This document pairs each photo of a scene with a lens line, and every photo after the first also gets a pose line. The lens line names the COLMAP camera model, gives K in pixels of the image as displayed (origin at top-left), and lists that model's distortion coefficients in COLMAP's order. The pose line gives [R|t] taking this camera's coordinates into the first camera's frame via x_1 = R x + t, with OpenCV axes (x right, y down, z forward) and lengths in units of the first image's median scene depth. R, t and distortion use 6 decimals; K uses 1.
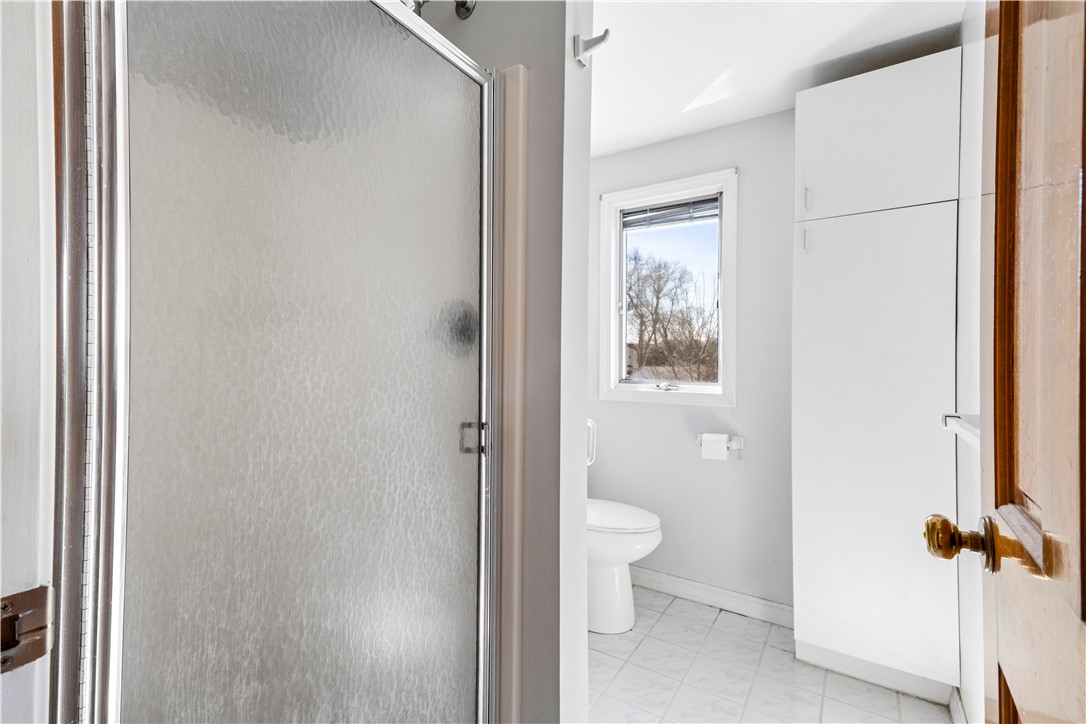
lens RADIAL K [[482.5, 0, 542.2], [0, 482.5, 357.7], [0, 0, 1]] dist [0.035725, -0.000501]
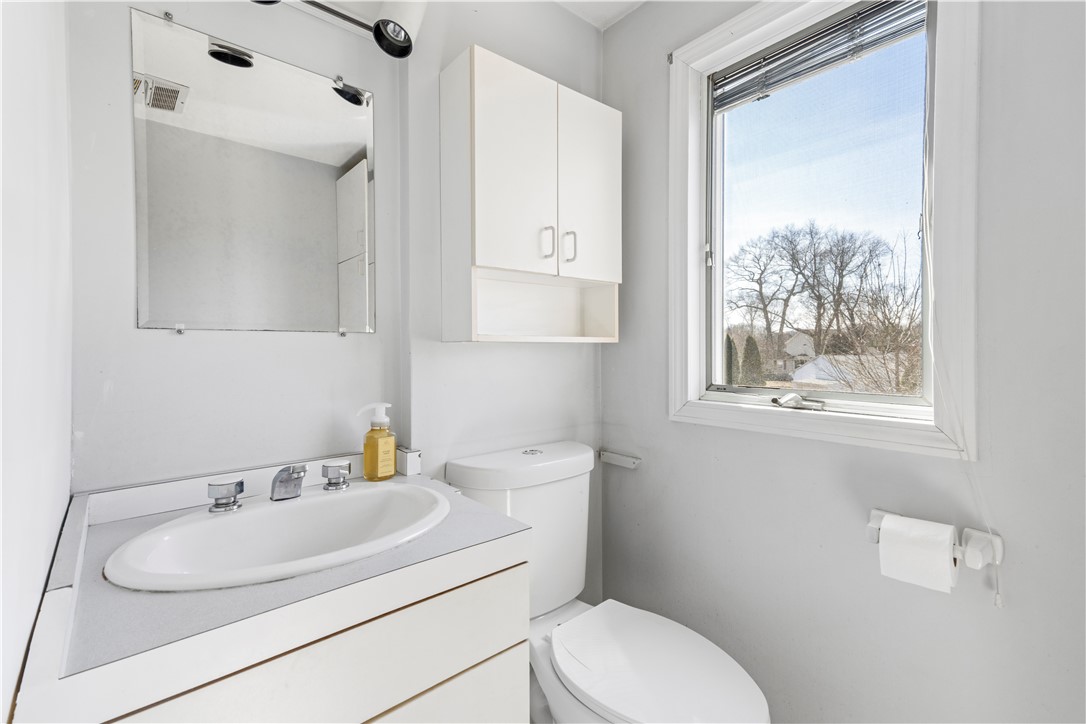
lens RADIAL K [[482.5, 0, 542.2], [0, 482.5, 357.7], [0, 0, 1]] dist [0.035725, -0.000501]
pose [[0.951182, -0.009821, -0.308475, 0.152418], [0.015917, 0.999724, 0.017252, 0.002098], [0.308221, -0.021320, 0.951076, 0.415377]]
